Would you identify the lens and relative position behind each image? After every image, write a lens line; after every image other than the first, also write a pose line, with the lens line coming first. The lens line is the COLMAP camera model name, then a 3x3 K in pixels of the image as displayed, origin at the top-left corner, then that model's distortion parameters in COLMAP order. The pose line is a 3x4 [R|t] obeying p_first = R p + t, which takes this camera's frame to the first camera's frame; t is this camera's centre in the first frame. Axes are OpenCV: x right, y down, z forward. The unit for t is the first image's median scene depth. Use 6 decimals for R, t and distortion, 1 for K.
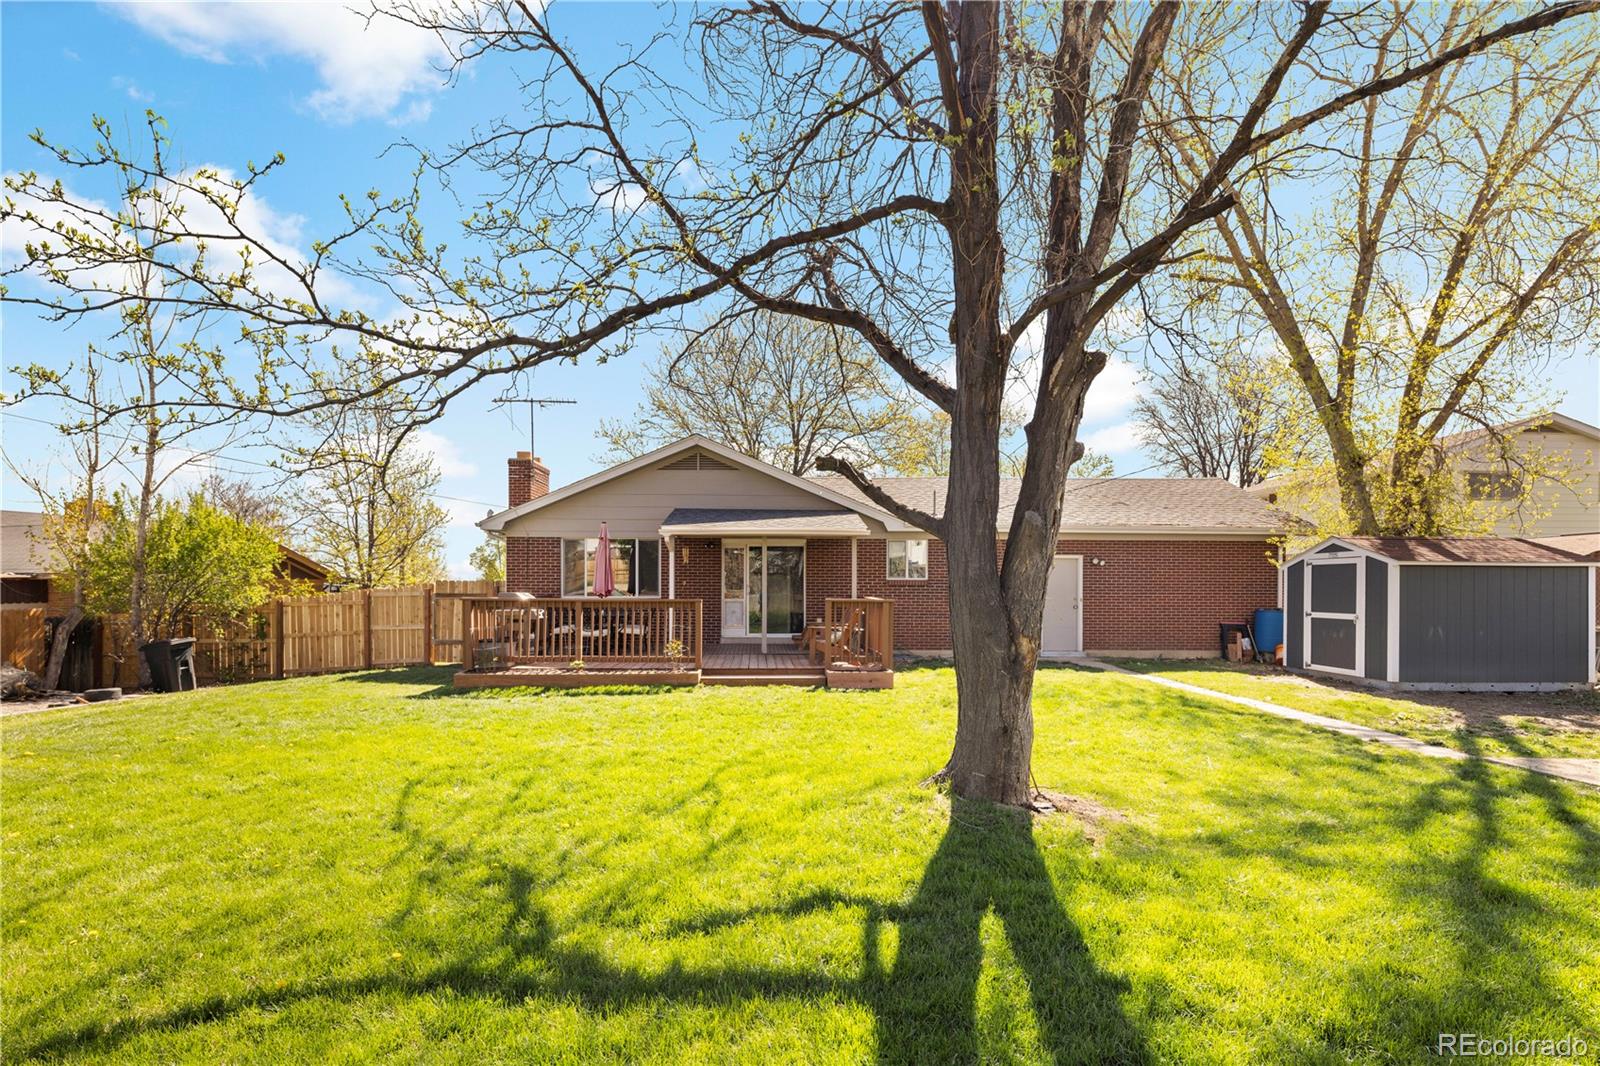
lens RADIAL K [[789.8, 0, 796.8], [0, 789.8, 533.1], [0, 0, 1]] dist [0.002485, 0.000198]
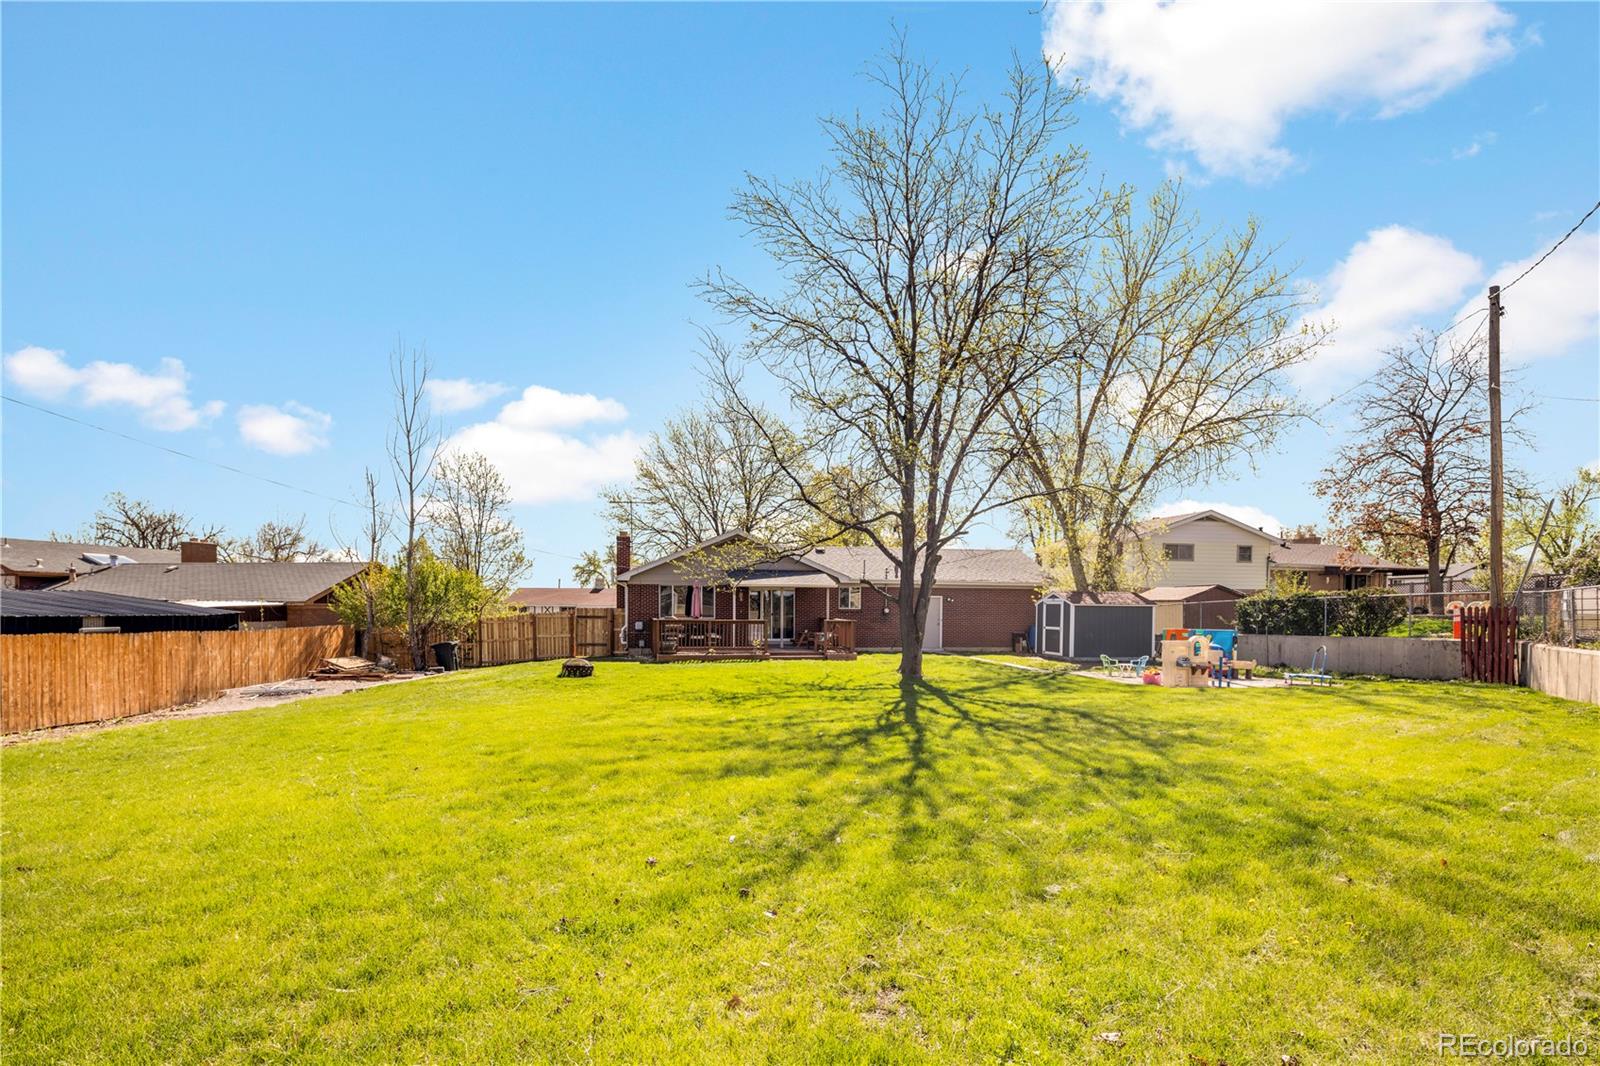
lens RADIAL K [[789.8, 0, 800.8], [0, 789.8, 536.2], [0, 0, 1]] dist [0.002485, 0.000198]
pose [[0.987841, 0.017638, 0.154461, -0.275232], [-0.014960, 0.999717, -0.018479, -0.078522], [-0.154743, 0.015944, 0.987826, -0.842139]]
